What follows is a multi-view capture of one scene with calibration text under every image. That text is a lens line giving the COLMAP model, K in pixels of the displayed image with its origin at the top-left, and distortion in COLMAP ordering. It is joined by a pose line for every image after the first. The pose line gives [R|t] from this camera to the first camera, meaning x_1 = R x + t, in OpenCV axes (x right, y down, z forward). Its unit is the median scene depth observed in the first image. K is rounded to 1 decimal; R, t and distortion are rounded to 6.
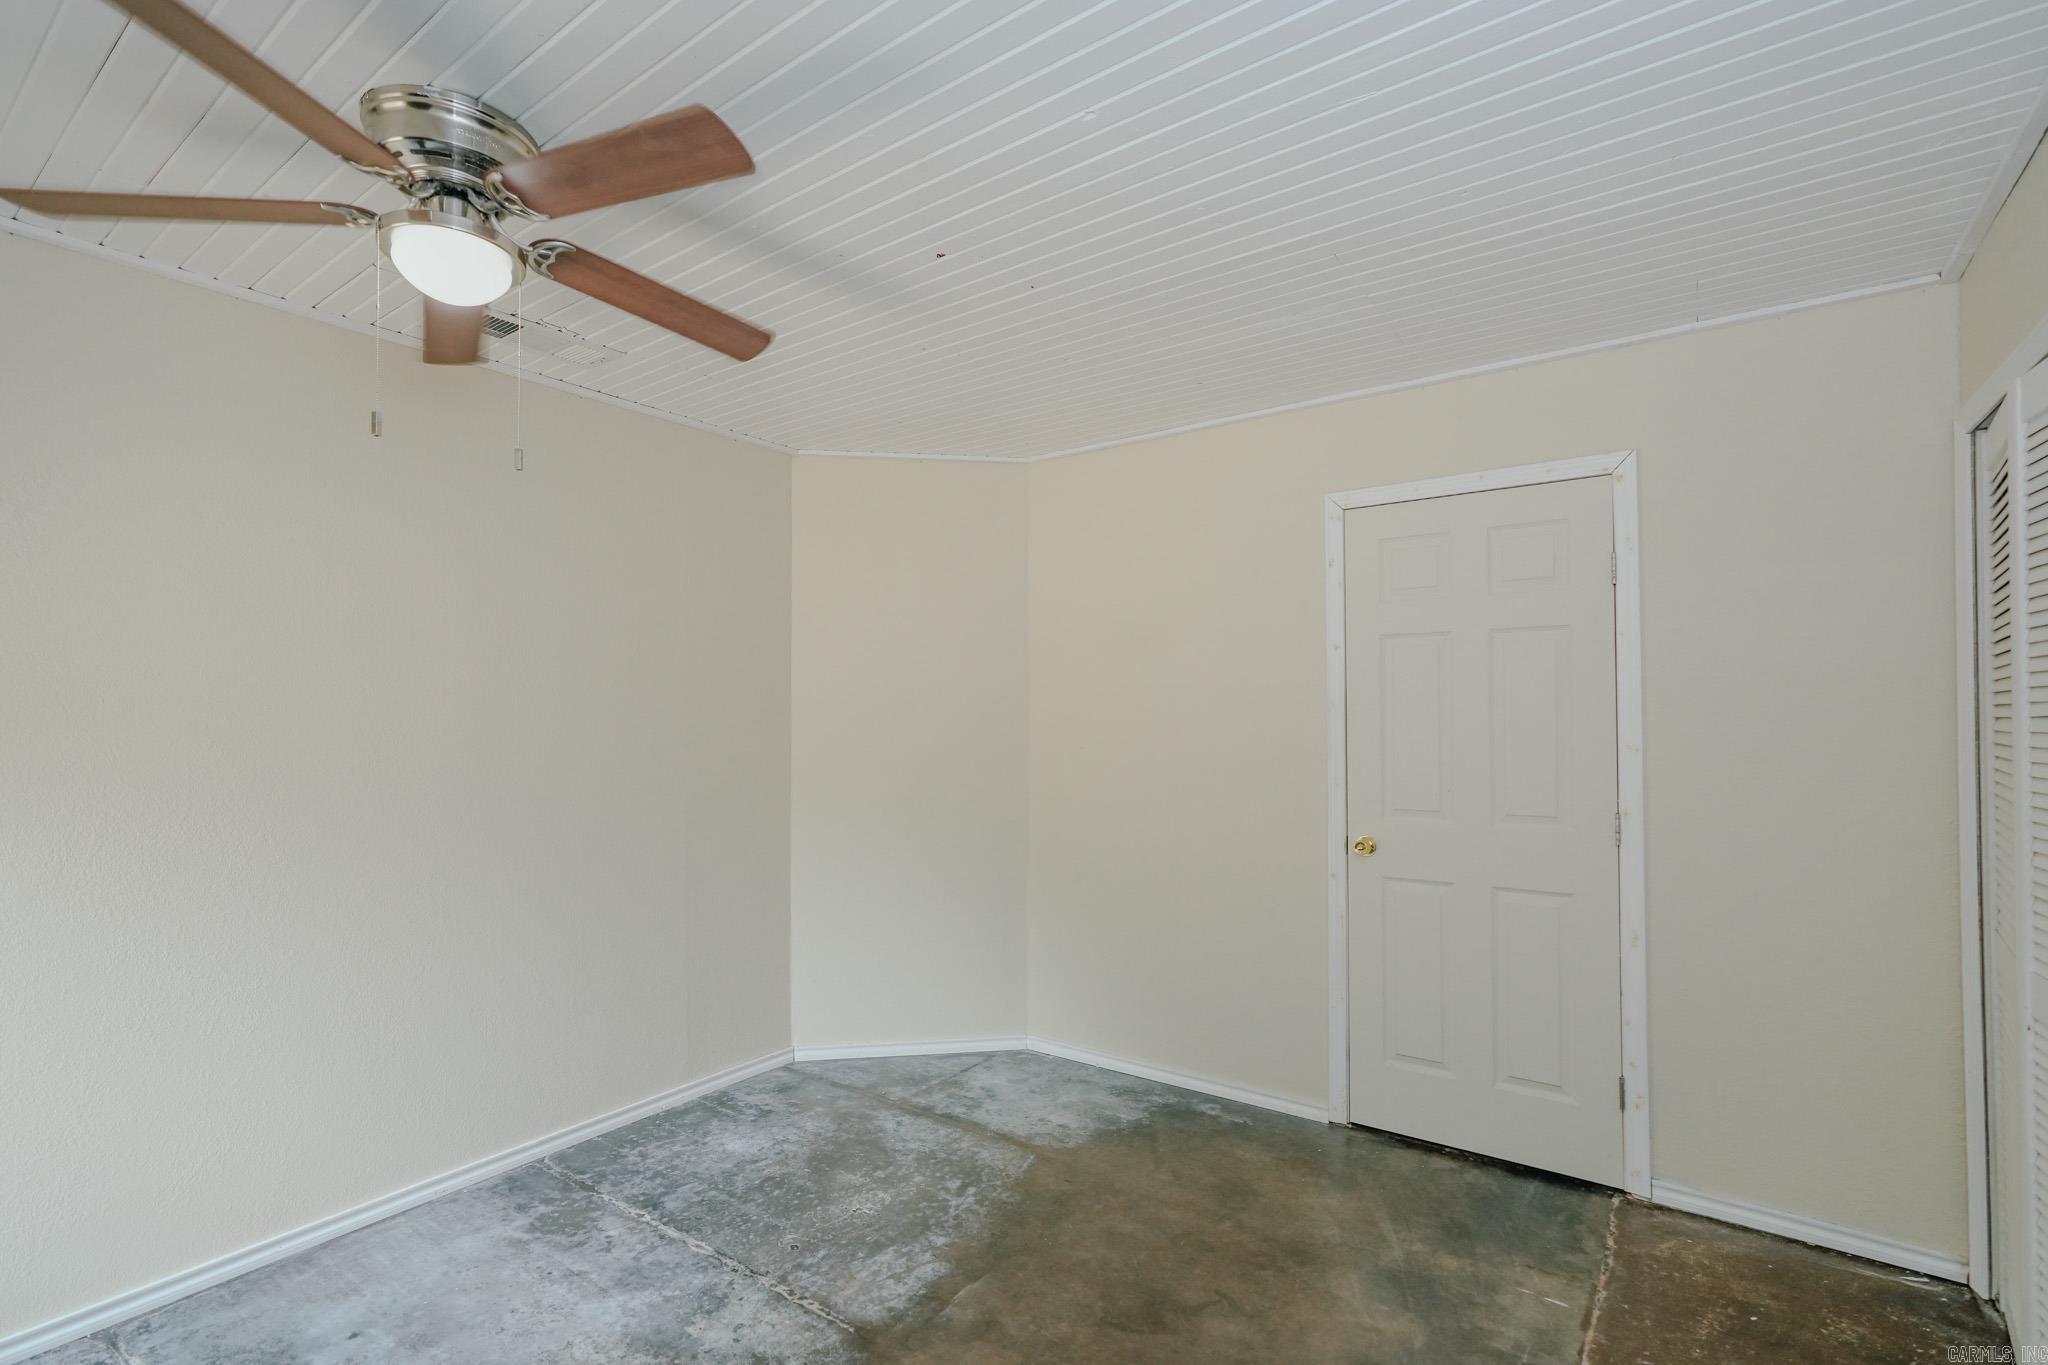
lens RADIAL K [[933.8, 0, 1042.3], [0, 933.8, 699.7], [0, 0, 1]] dist [-0.003154, 0.002851]
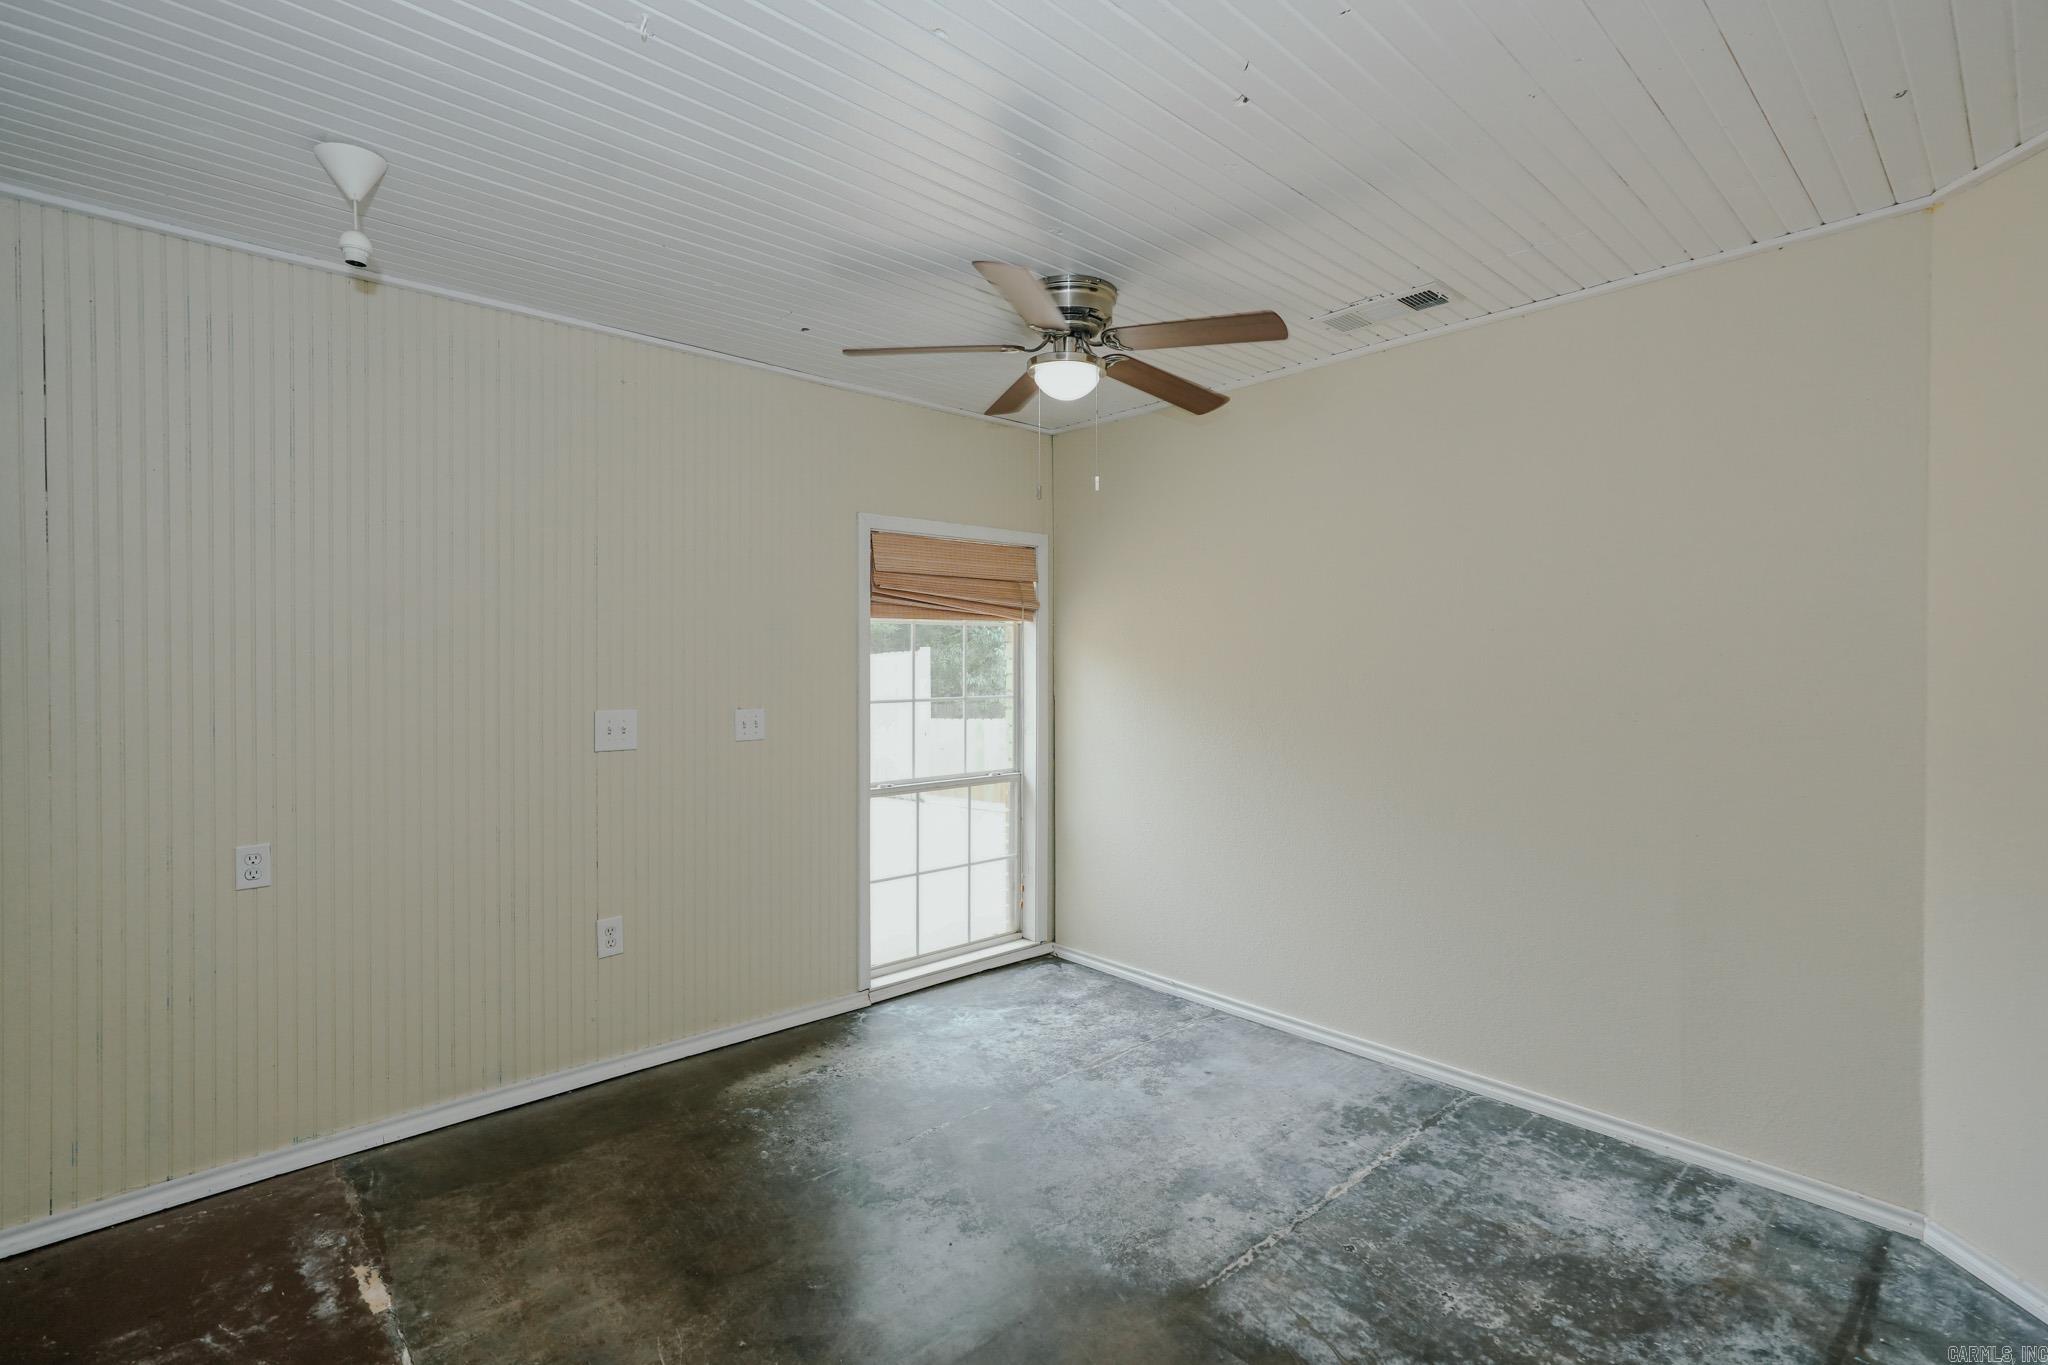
lens RADIAL K [[933.8, 0, 1041.9], [0, 933.8, 668.5], [0, 0, 1]] dist [-0.003154, 0.002851]
pose [[-0.199394, 0.010206, -0.979866, 0.599173], [0.020459, 0.999771, 0.006250, 0.000684], [0.979706, -0.018801, -0.199557, 0.773515]]
